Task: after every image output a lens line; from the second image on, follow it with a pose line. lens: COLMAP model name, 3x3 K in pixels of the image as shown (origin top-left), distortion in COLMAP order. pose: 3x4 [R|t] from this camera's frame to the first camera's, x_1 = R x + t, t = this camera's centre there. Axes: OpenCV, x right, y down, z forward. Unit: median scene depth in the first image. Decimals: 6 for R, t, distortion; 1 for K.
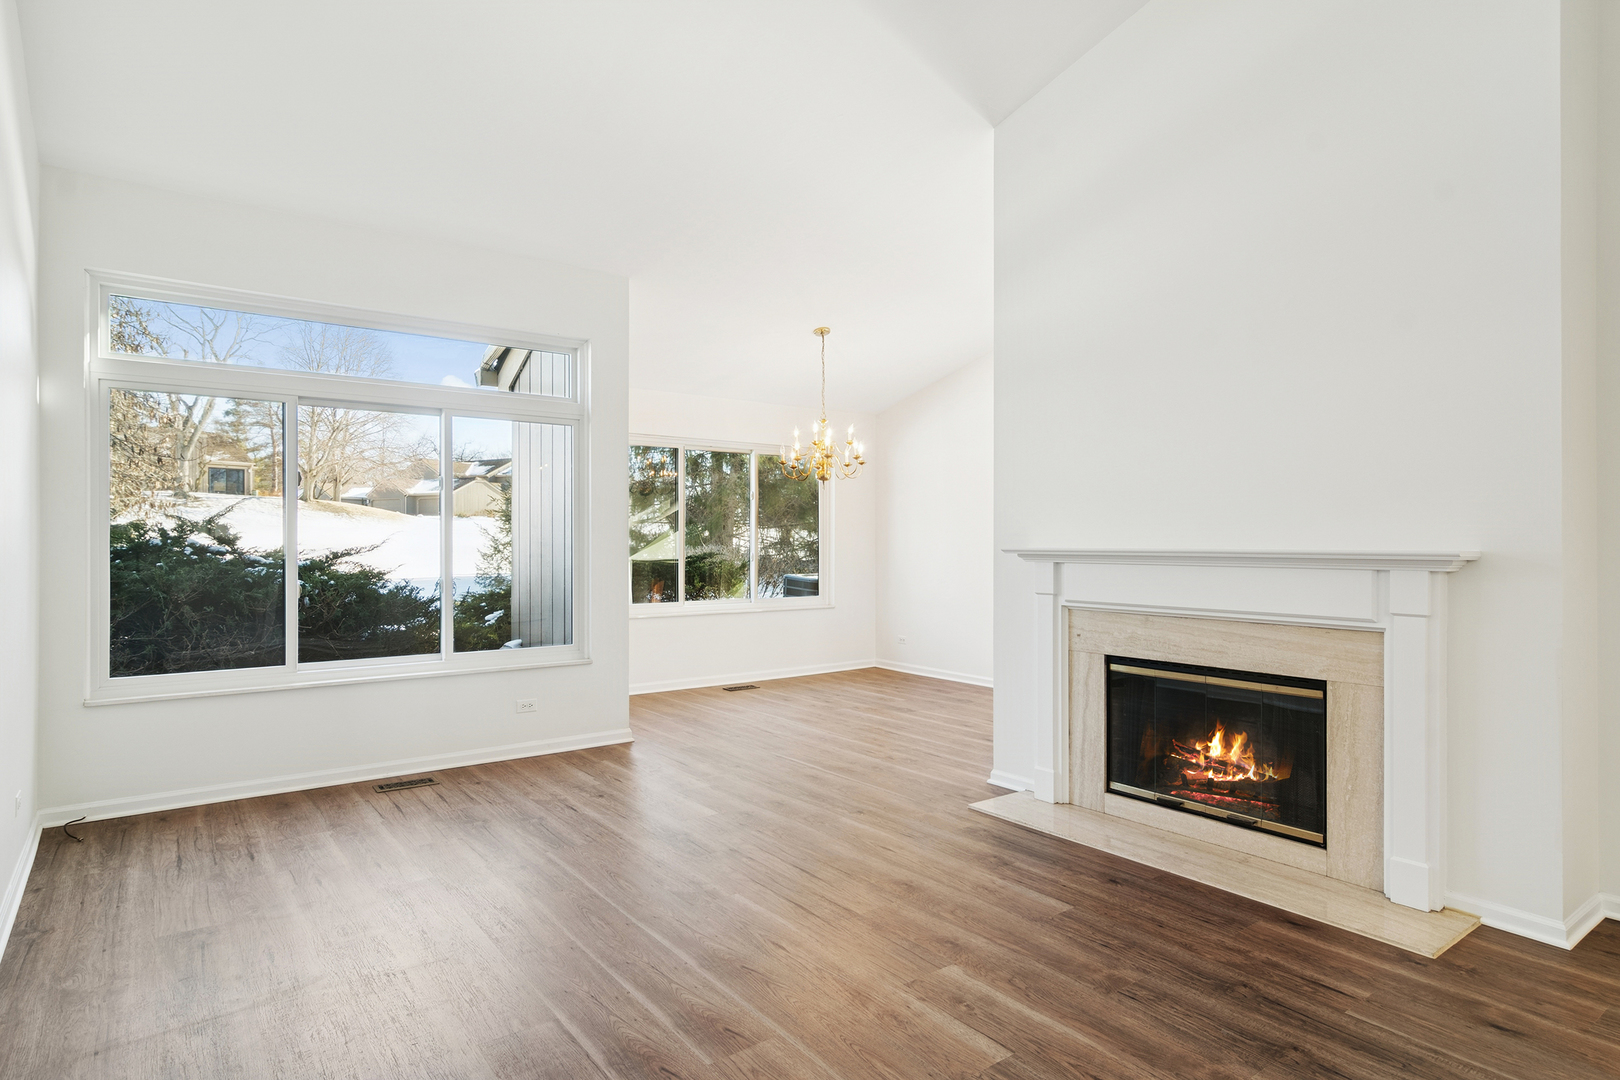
lens RADIAL K [[872.6, 0, 812.9], [0, 872.6, 549.4], [0, 0, 1]] dist [0.002452, 0.000796]
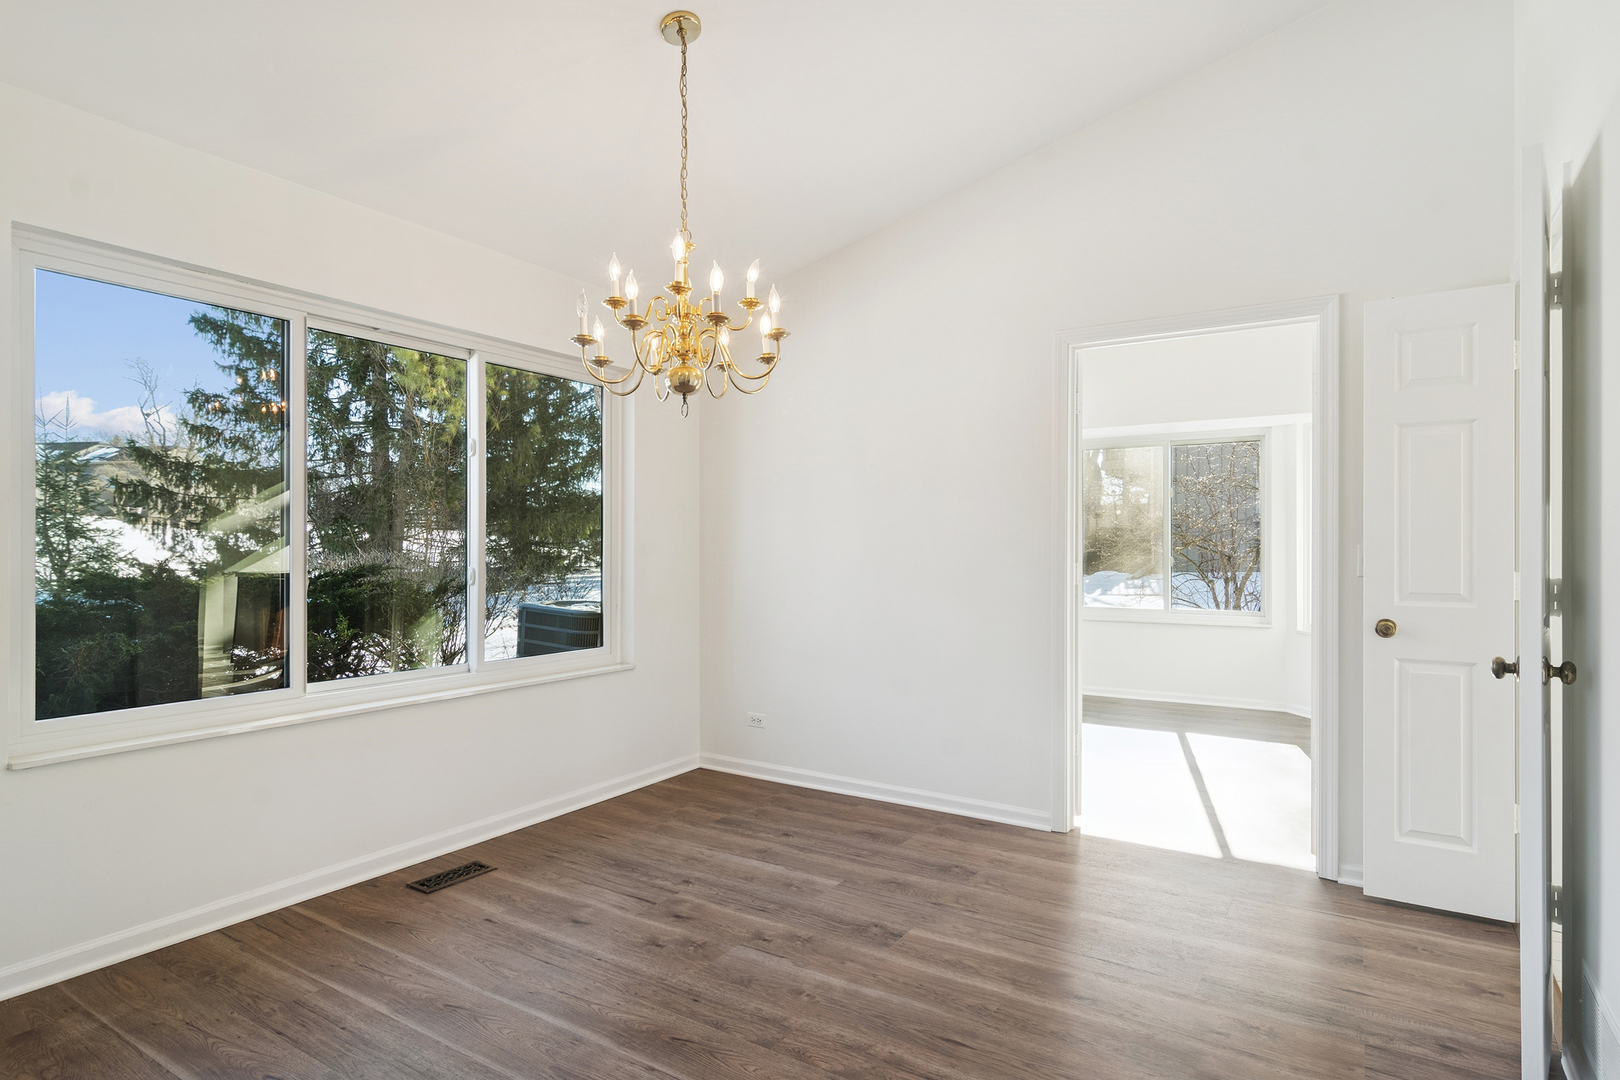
lens RADIAL K [[872.6, 0, 805.8], [0, 872.6, 543.0], [0, 0, 1]] dist [0.002452, 0.000796]
pose [[0.940985, 0.000083, 0.338448, -0.115953], [0.004016, 0.999927, -0.011412, -0.007291], [-0.338424, 0.012098, 0.940916, 0.964736]]
